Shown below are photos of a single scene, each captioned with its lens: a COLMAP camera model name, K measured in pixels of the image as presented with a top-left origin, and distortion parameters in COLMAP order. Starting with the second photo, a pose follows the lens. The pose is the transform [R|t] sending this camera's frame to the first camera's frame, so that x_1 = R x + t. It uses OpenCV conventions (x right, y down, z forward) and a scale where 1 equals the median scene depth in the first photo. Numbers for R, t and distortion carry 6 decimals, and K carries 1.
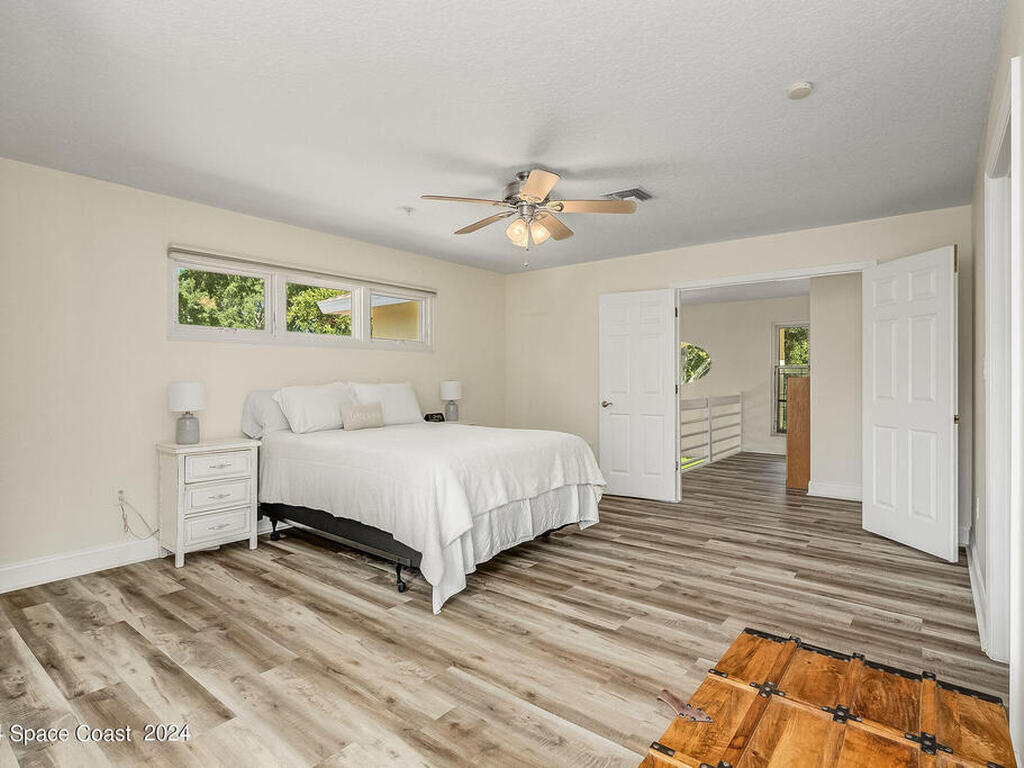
lens RADIAL K [[538.8, 0, 512.0], [0, 538.8, 384.0], [0, 0, 1]] dist [-0.005129, -0.001012]
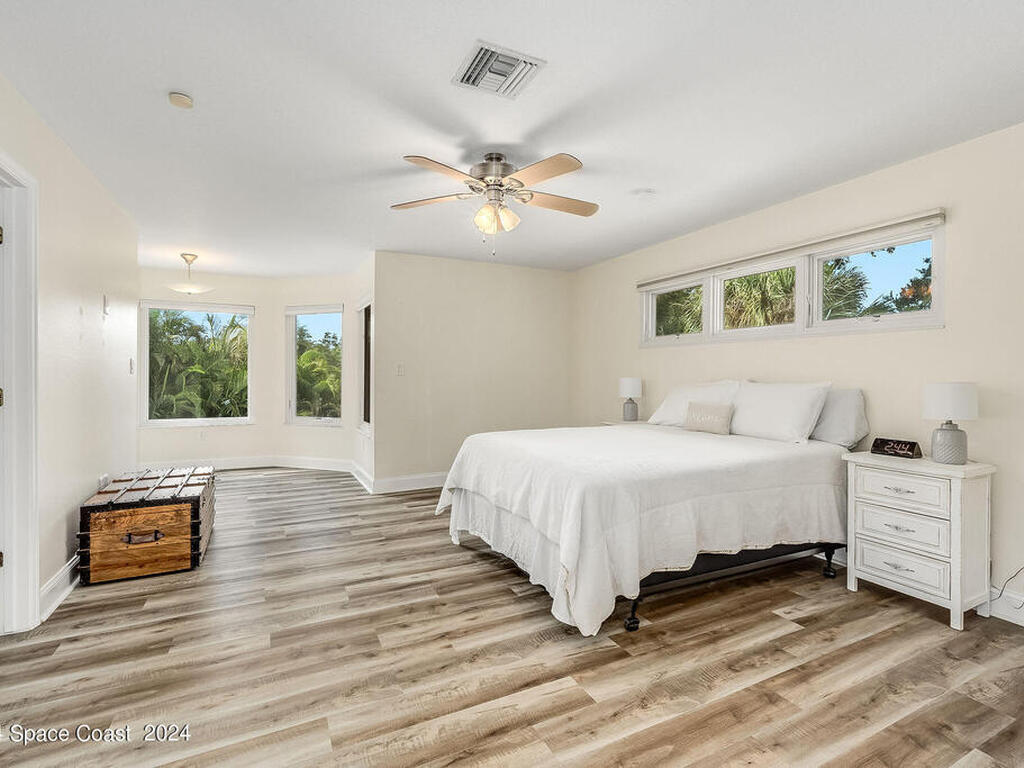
lens RADIAL K [[493.2, 0, 512.0], [0, 493.2, 384.0], [0, 0, 1]] dist [0.000469, 0.000162]
pose [[-0.423129, 0.015557, -0.905936, 0.848412], [-0.016828, 0.999545, 0.025024, -0.018125], [0.905913, 0.025833, -0.422674, 1.492805]]
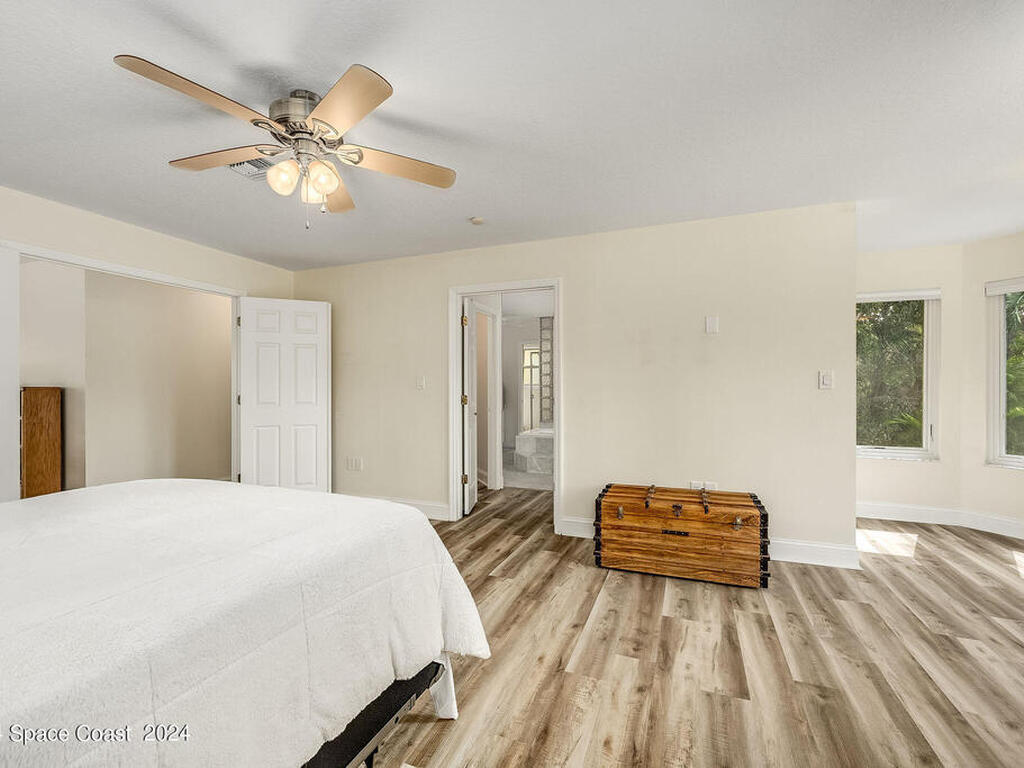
lens RADIAL K [[455.0, 0, 508.7], [0, 455.0, 382.8], [0, 0, 1]] dist [0.001860, 0.000160]
pose [[-0.288310, 0.006373, 0.957516, -0.672902], [0.010057, 0.999943, -0.003627, -0.017784], [-0.957484, 0.008584, -0.288357, 0.988601]]
